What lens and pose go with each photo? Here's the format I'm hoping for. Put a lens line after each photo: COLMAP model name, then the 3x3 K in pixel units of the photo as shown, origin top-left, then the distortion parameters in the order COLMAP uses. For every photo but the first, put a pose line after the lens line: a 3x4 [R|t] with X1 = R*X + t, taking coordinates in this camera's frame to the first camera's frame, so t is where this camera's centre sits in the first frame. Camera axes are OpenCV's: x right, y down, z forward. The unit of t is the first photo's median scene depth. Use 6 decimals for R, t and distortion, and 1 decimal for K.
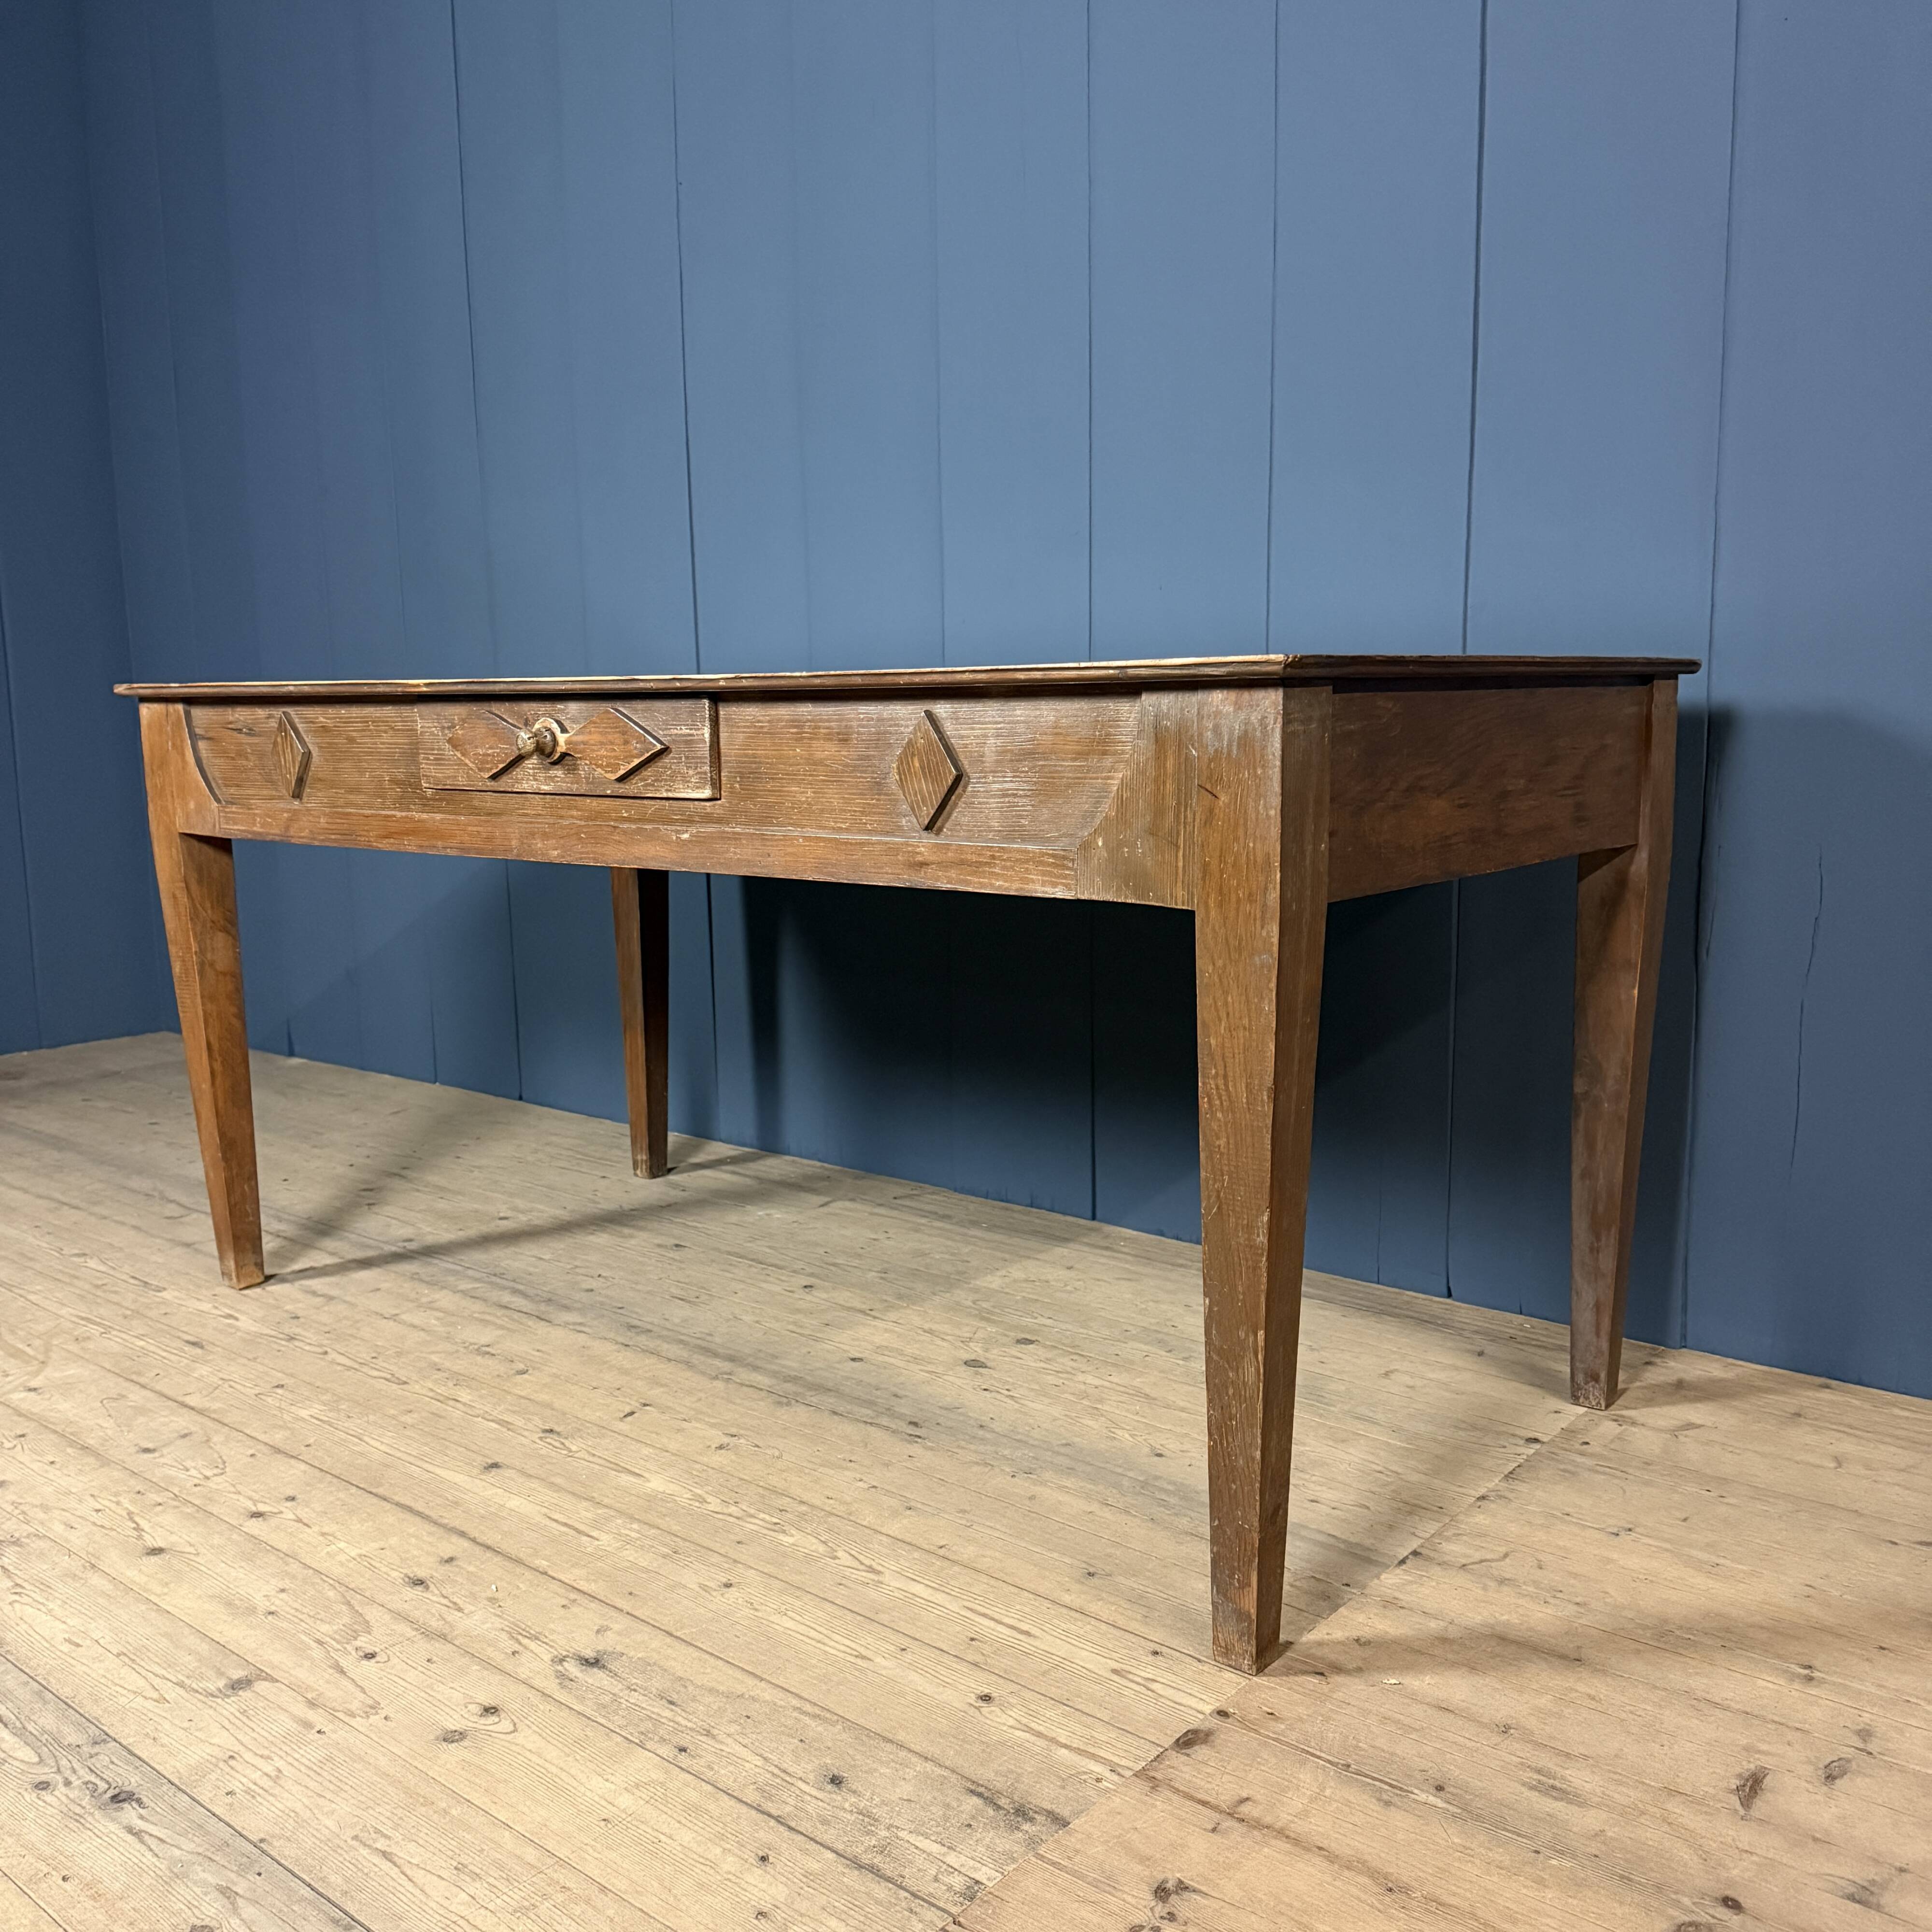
lens RADIAL K [[1798.3, 0, 965.6], [0, 1798.3, 965.6], [0, 0, 1]] dist [0.156729, -0.315947]
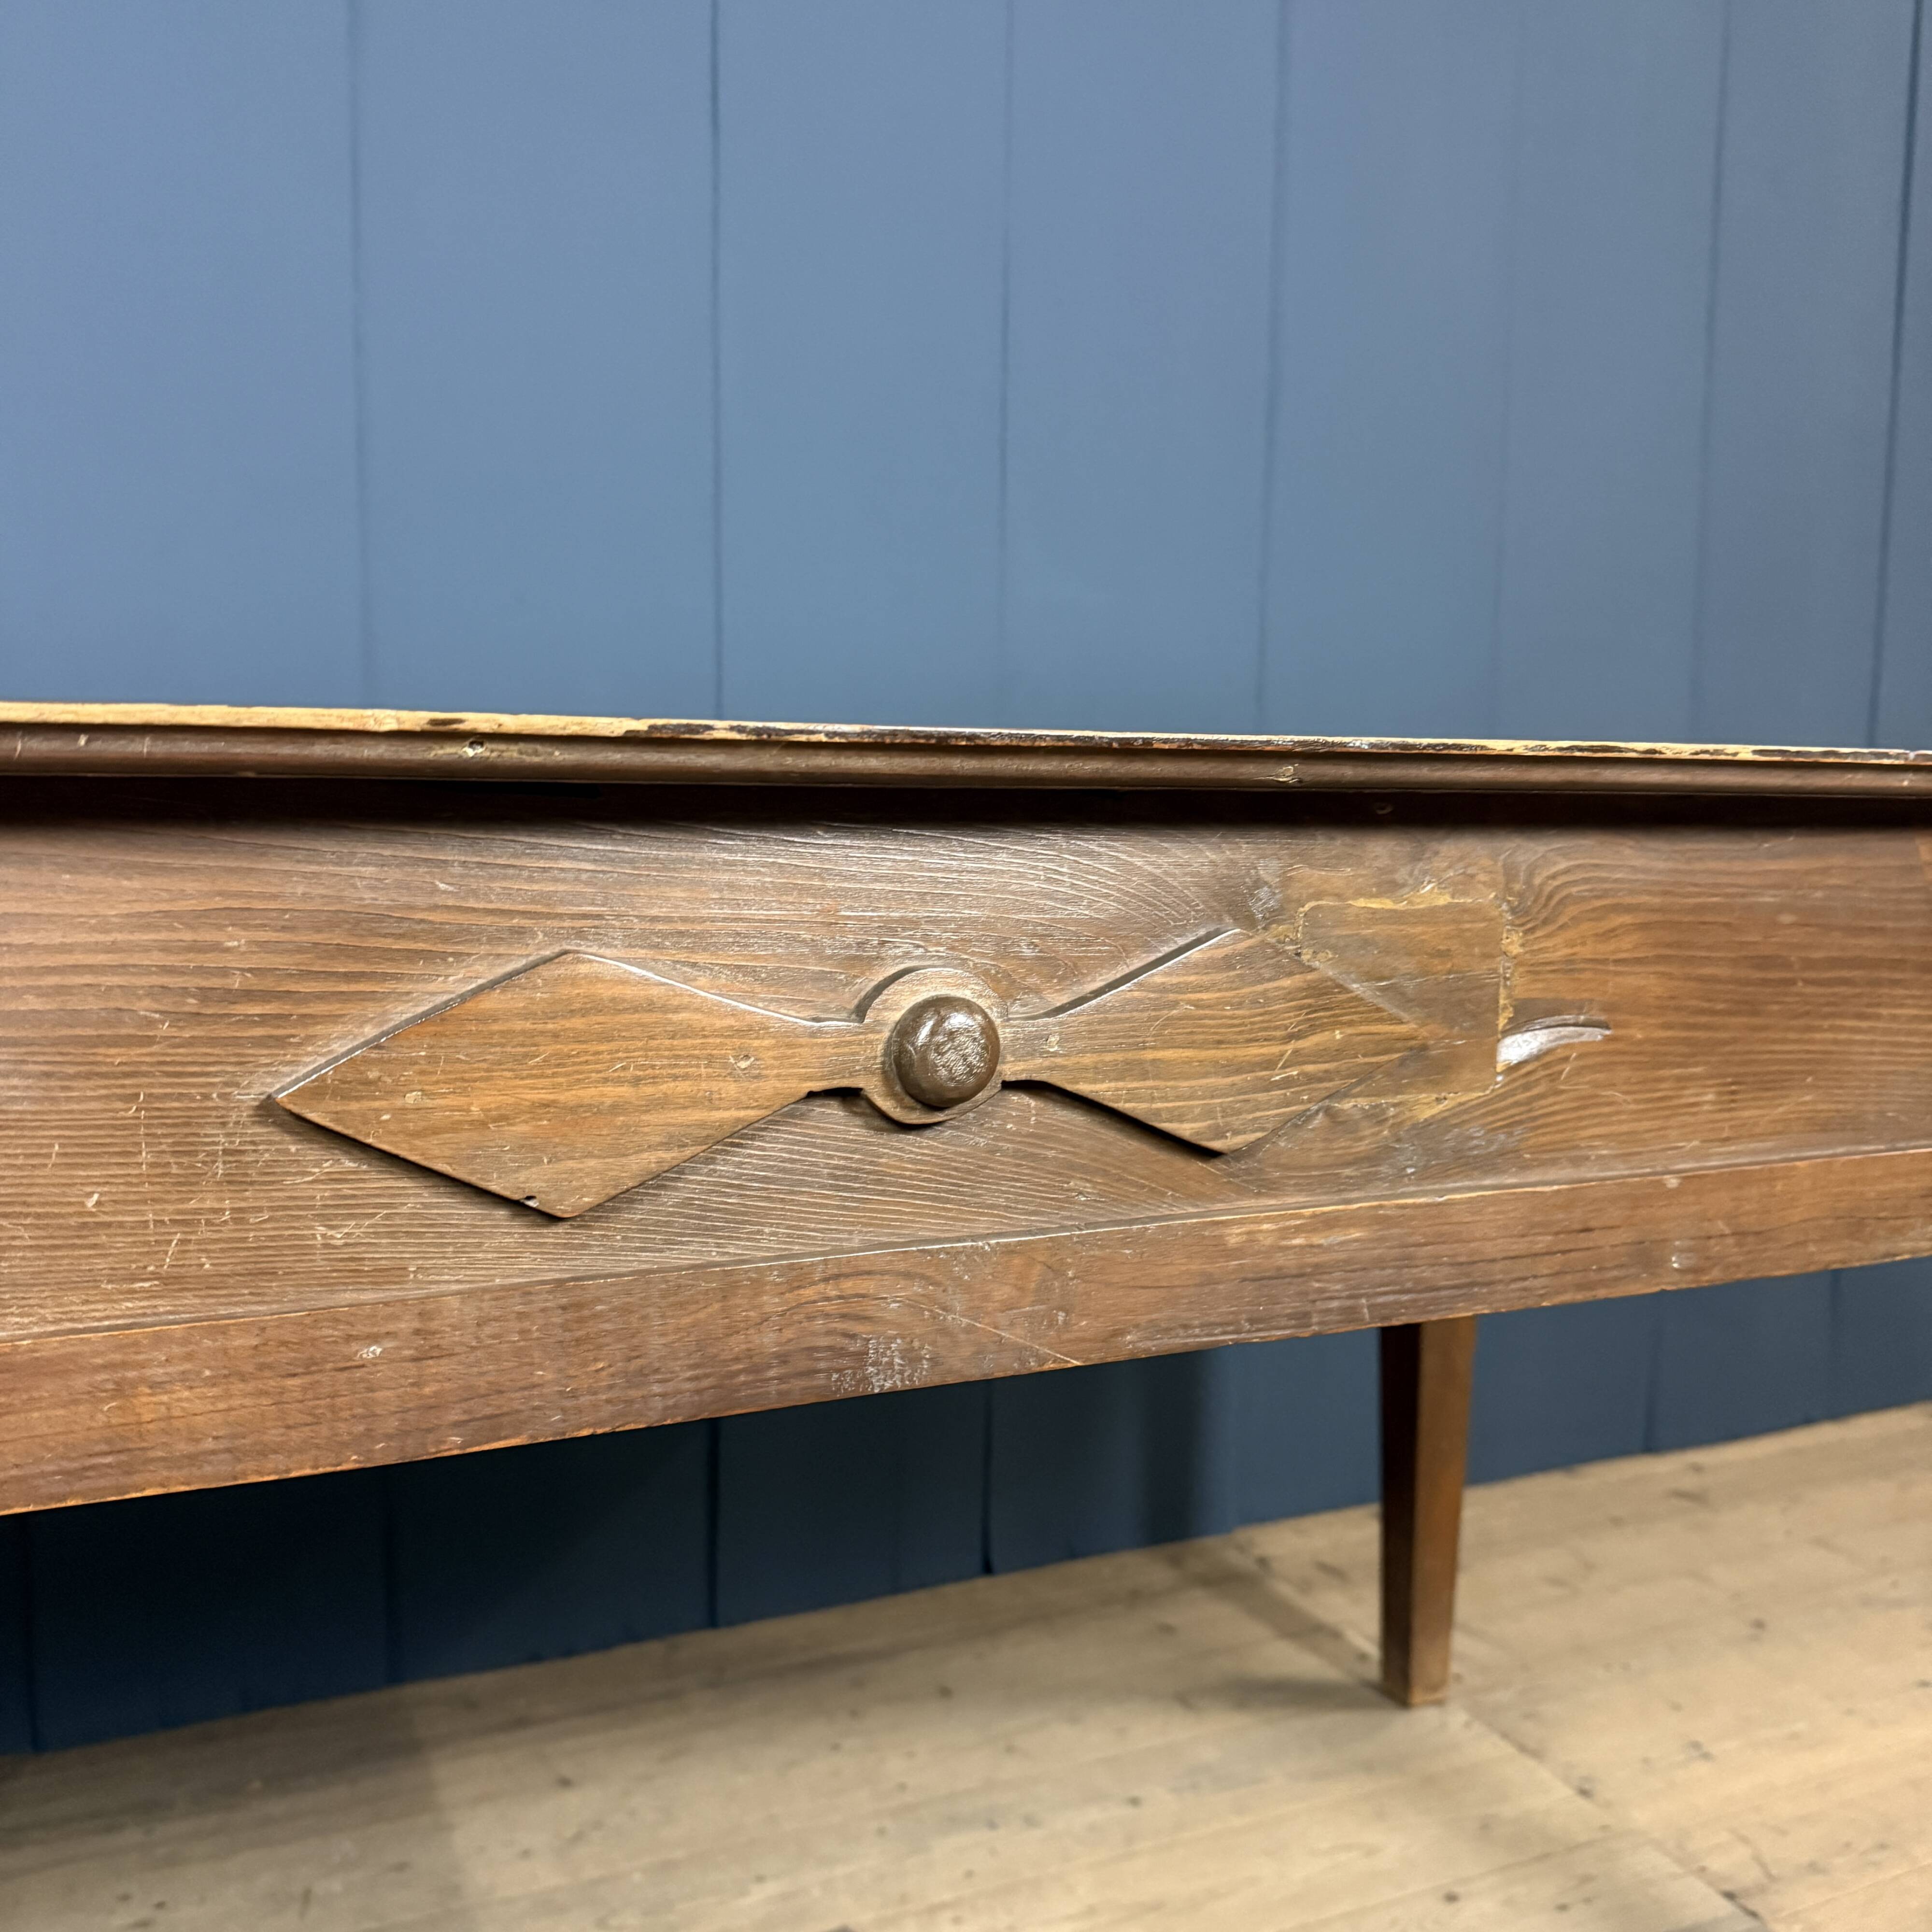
lens RADIAL K [[1823.0, 0, 964.6], [0, 1823.0, 962.8], [0, 0, 1]] dist [0.152884, -0.336790]
pose [[0.431058, -0.076744, 0.899055, -0.512792], [0.108439, 0.993561, 0.032819, -0.122474], [-0.895785, 0.083346, 0.436604, 0.810965]]
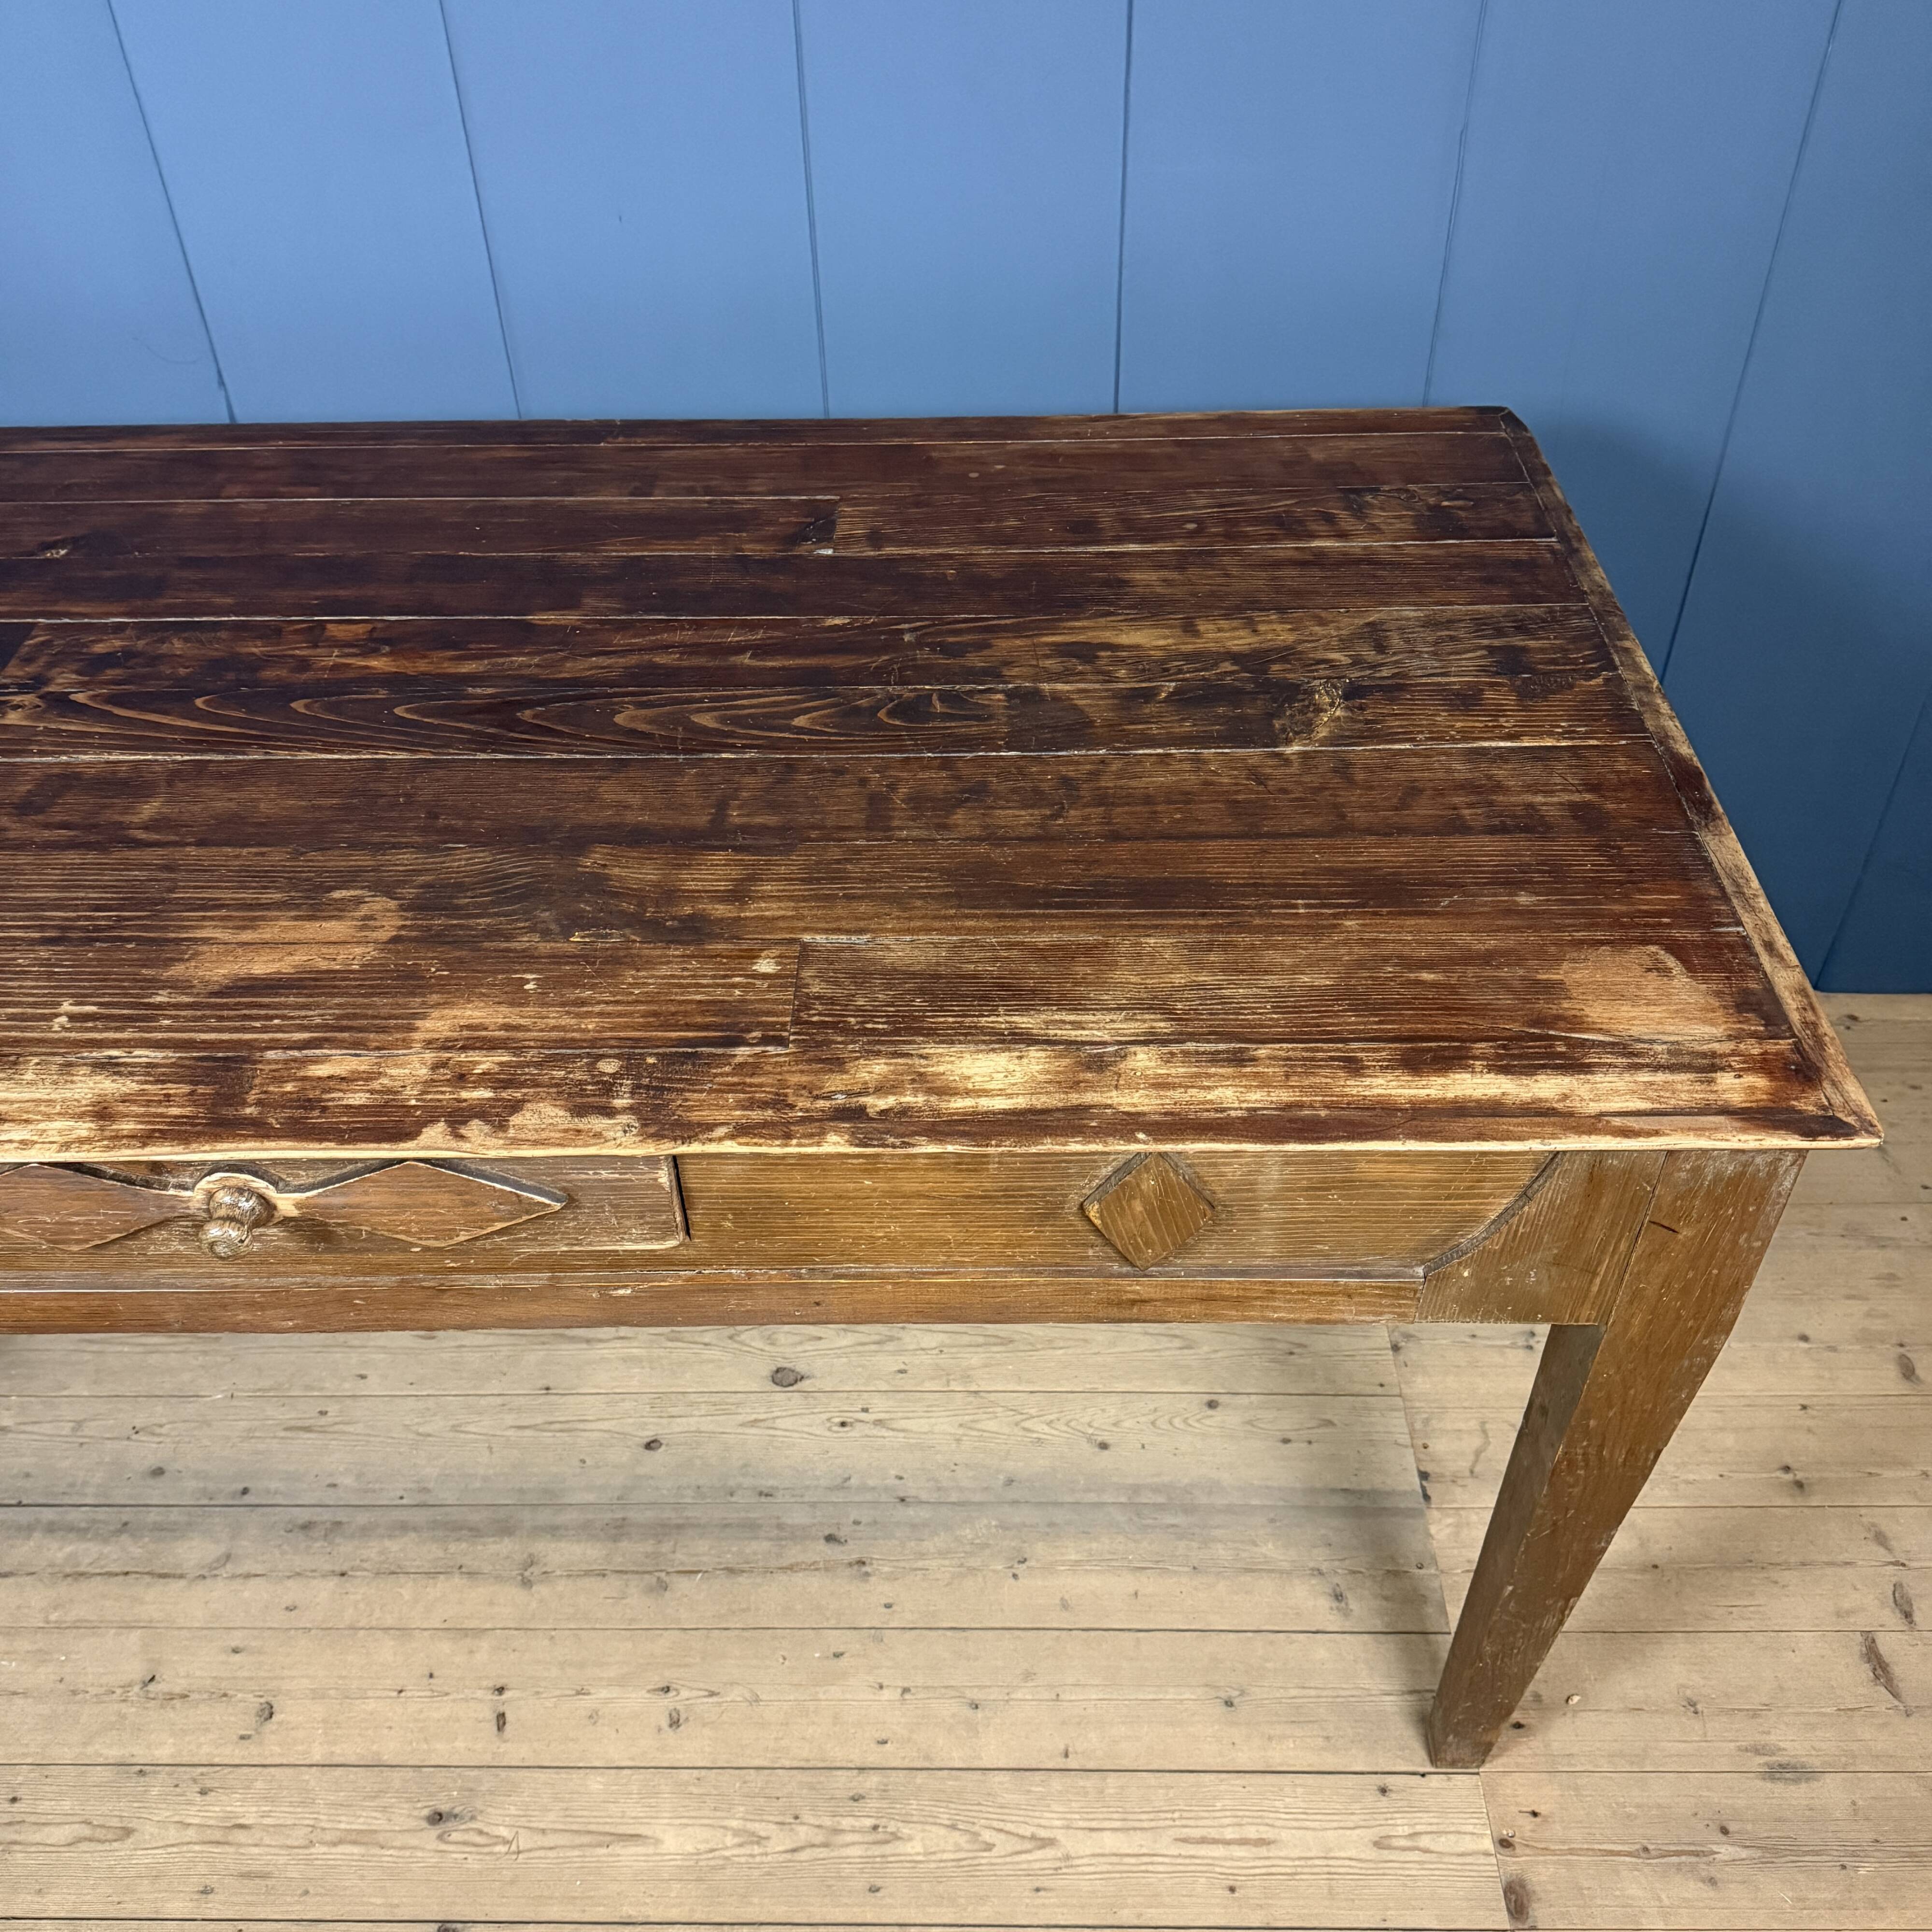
lens RADIAL K [[1804.9, 0, 965.5], [0, 1804.9, 968.0], [0, 0, 1]] dist [0.082911, -0.131961]
pose [[0.776463, -0.413992, 0.475096, -0.283474], [0.100853, 0.825845, 0.554804, -0.446797], [-0.622041, -0.382870, 0.682990, 0.506811]]
